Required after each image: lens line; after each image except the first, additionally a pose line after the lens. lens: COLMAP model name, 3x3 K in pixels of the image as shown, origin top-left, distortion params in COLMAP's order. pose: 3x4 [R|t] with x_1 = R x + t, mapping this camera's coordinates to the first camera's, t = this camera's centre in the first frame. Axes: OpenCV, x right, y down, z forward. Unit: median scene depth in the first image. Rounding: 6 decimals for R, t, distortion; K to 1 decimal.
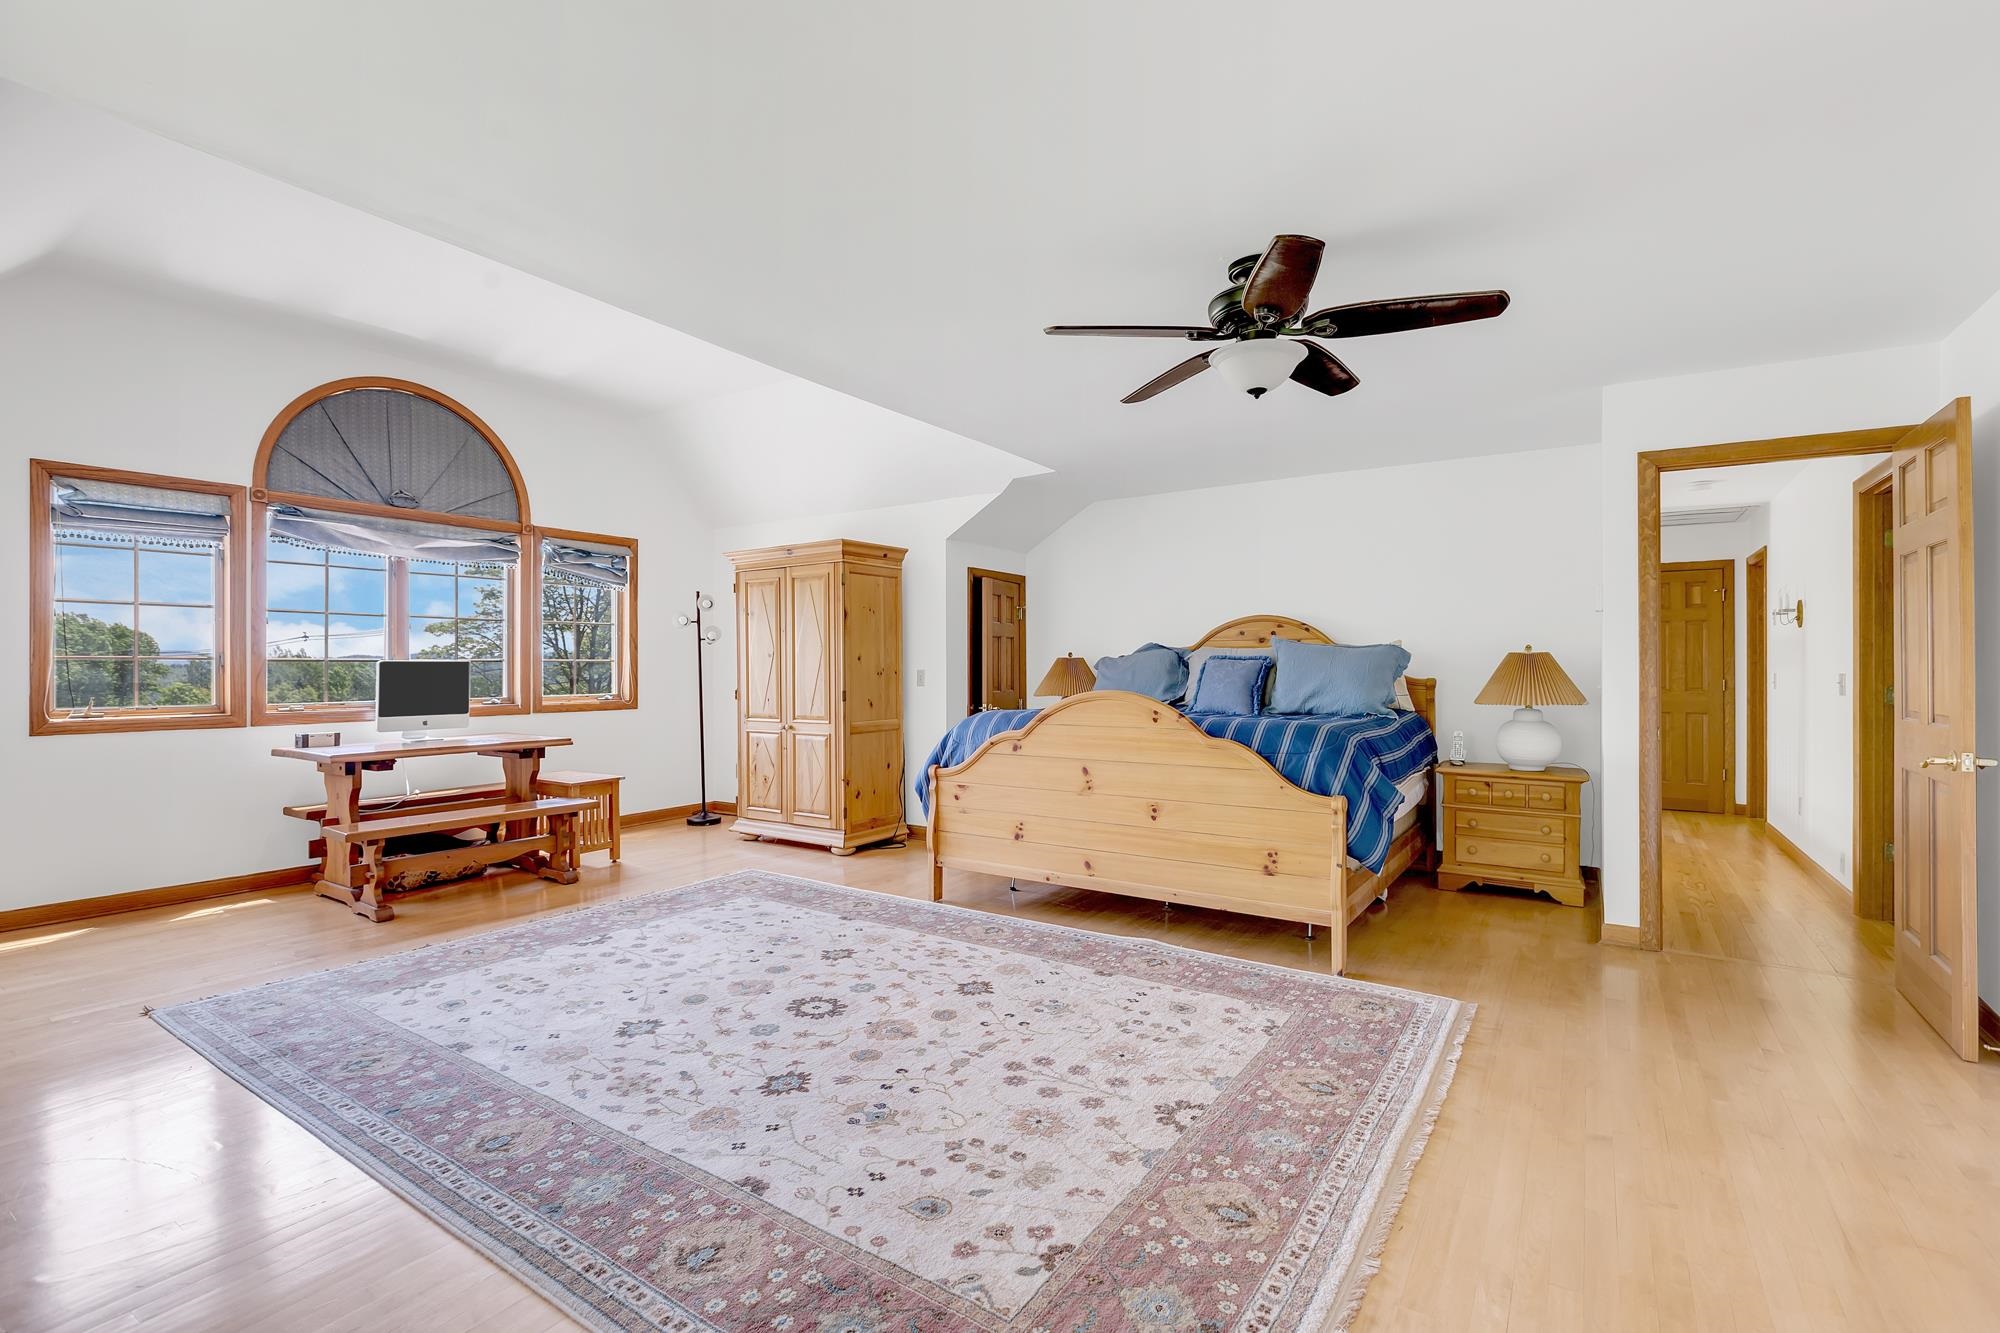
lens RADIAL K [[888.3, 0, 993.5], [0, 888.3, 663.6], [0, 0, 1]] dist [0.003696, -0.001985]
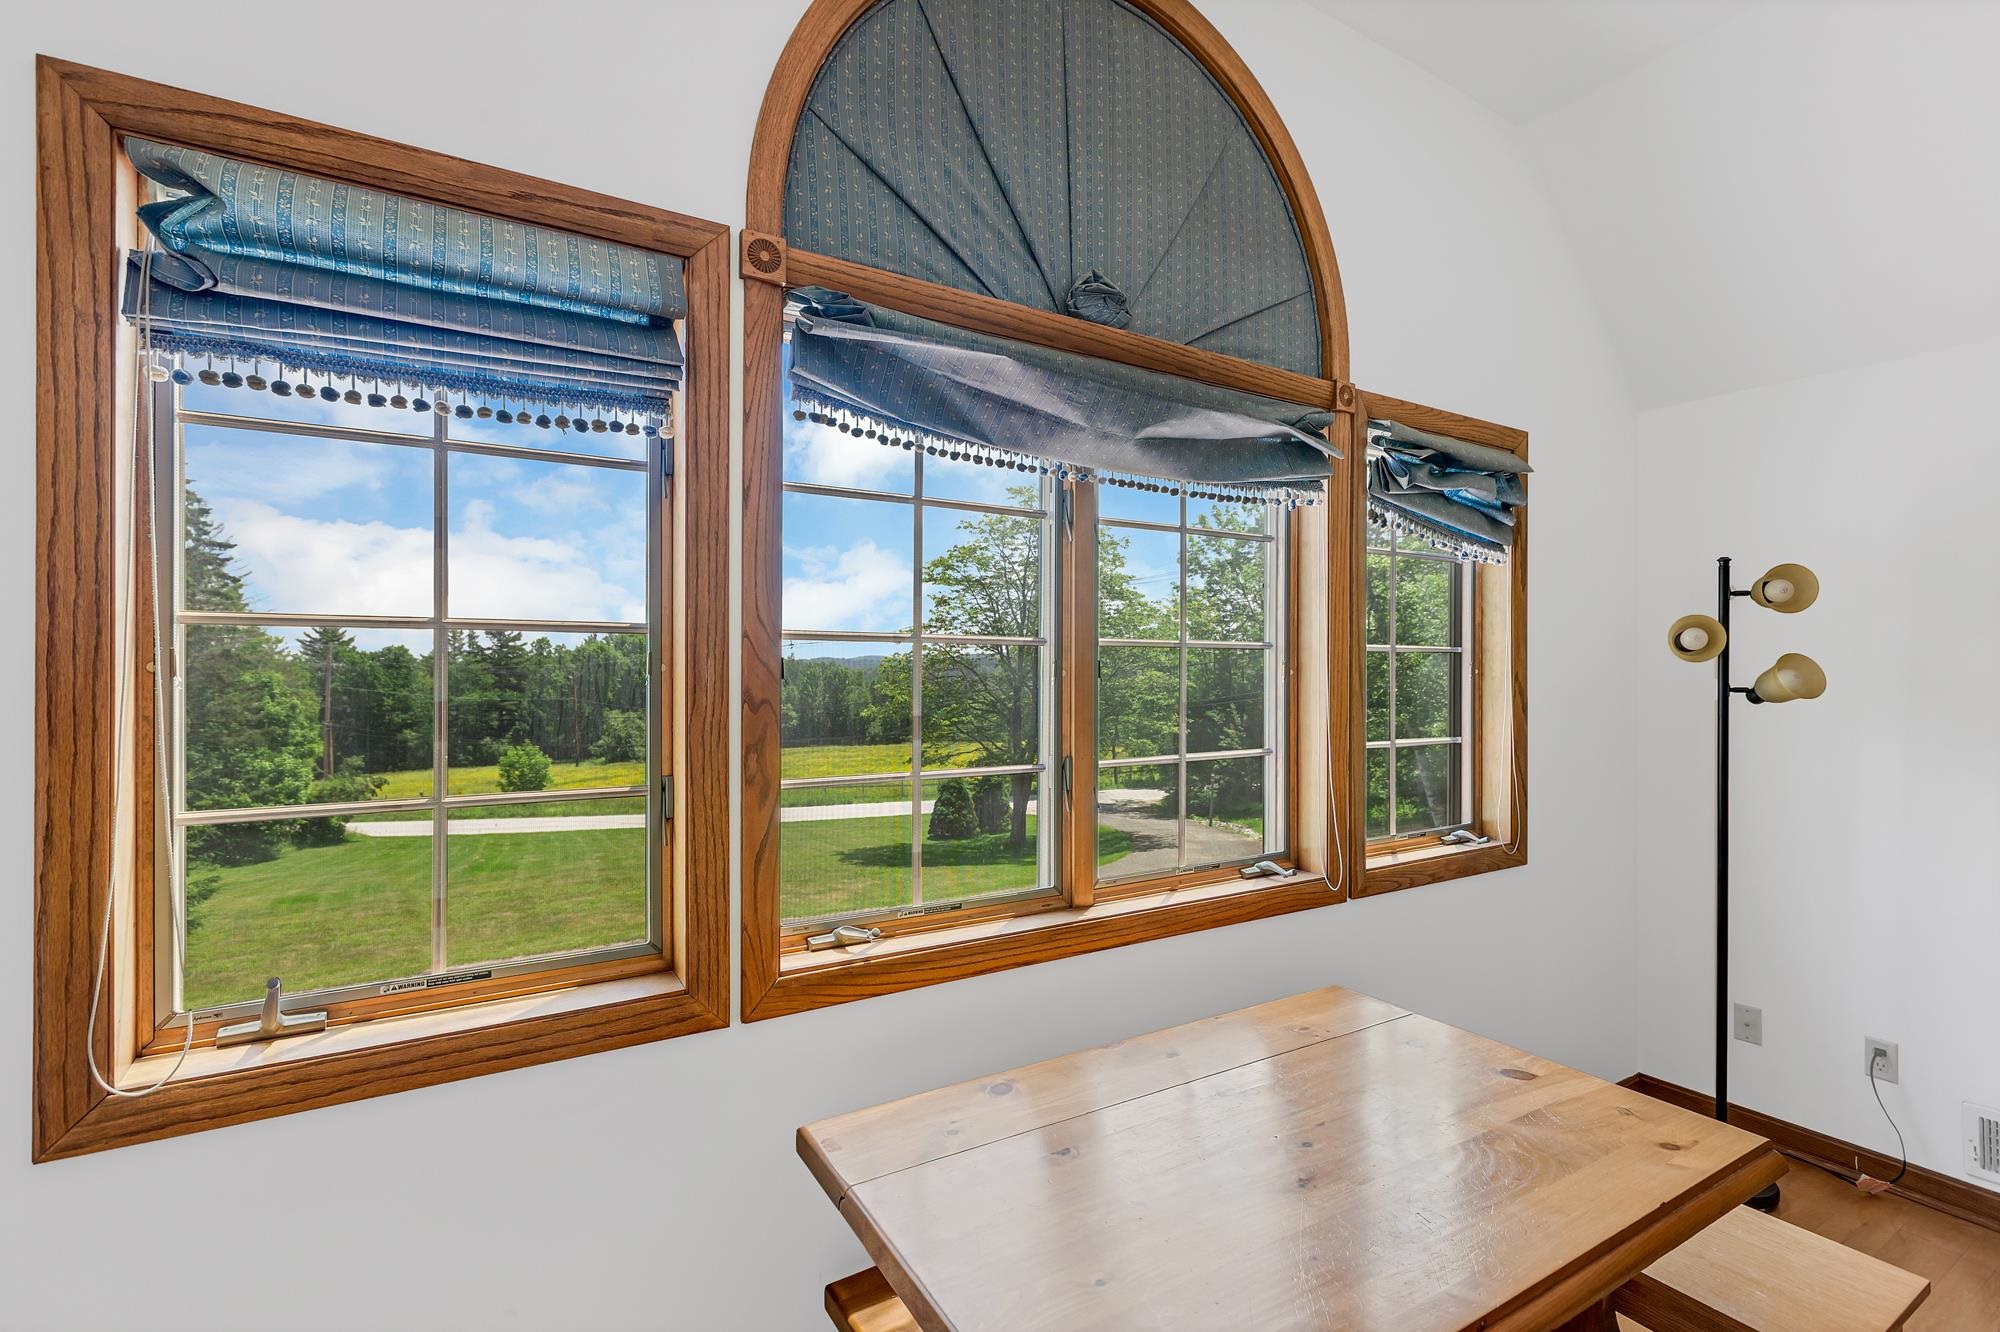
lens RADIAL K [[888.3, 0, 997.1], [0, 888.3, 667.6], [0, 0, 1]] dist [0.003696, -0.001985]
pose [[0.912699, 0.004802, -0.408605, -0.614535], [-0.002935, 0.999982, 0.005196, -0.050254], [0.408623, -0.003543, 0.912696, 0.739034]]
